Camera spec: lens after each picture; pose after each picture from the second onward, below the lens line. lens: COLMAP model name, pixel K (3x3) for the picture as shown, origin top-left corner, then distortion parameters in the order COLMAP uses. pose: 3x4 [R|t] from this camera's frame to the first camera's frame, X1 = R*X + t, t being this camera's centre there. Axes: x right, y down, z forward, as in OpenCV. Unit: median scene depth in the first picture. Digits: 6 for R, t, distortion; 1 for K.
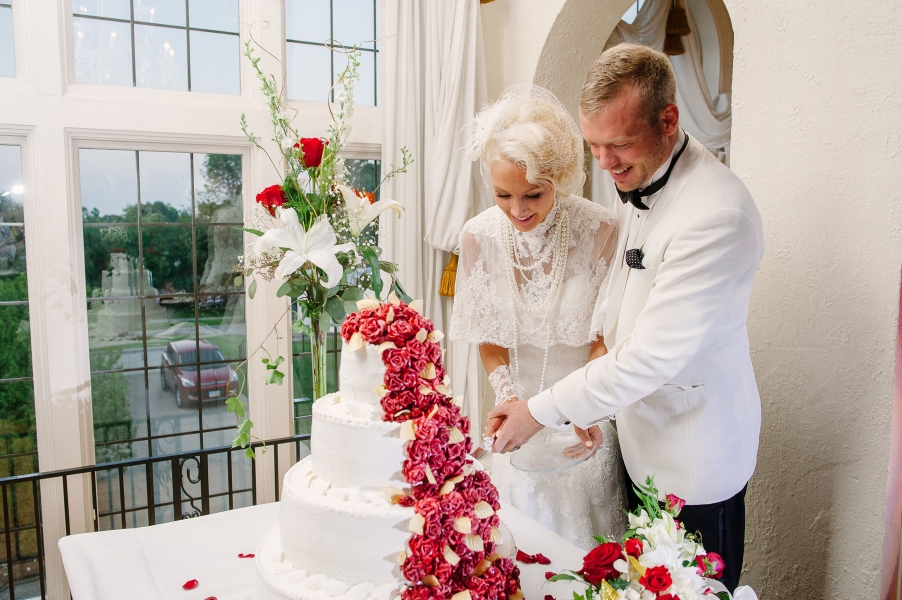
lens RADIAL K [[721.3, 0, 450.6], [0, 721.3, 301.9], [0, 0, 1]] dist [-0.044680, 0.006958]
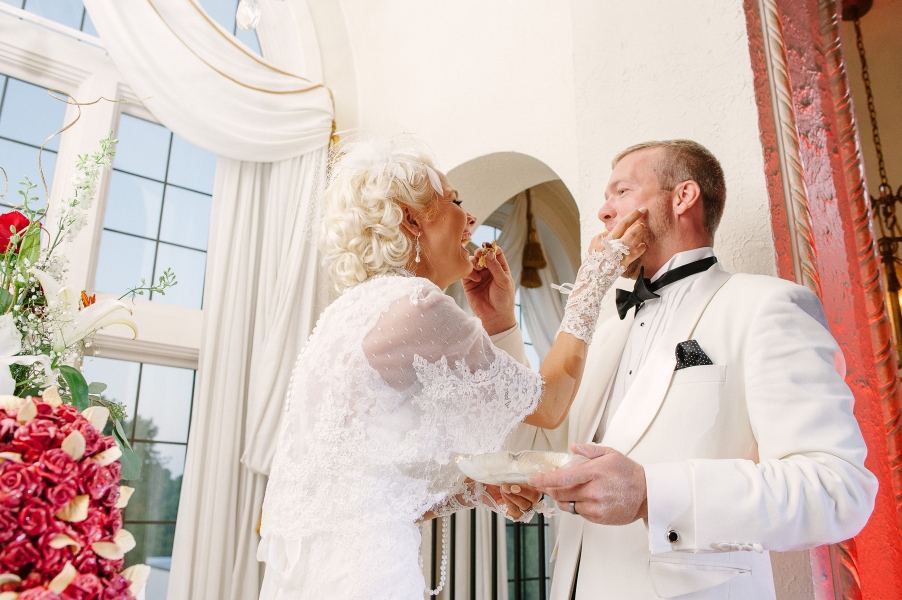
lens RADIAL K [[721.3, 0, 450.1], [0, 721.3, 299.1], [0, 0, 1]] dist [-0.044680, 0.006958]
pose [[0.987957, 0.044333, 0.148239, 0.169545], [0.017607, 0.919636, -0.392376, 0.168704], [-0.153721, 0.390261, 0.907781, 0.381712]]
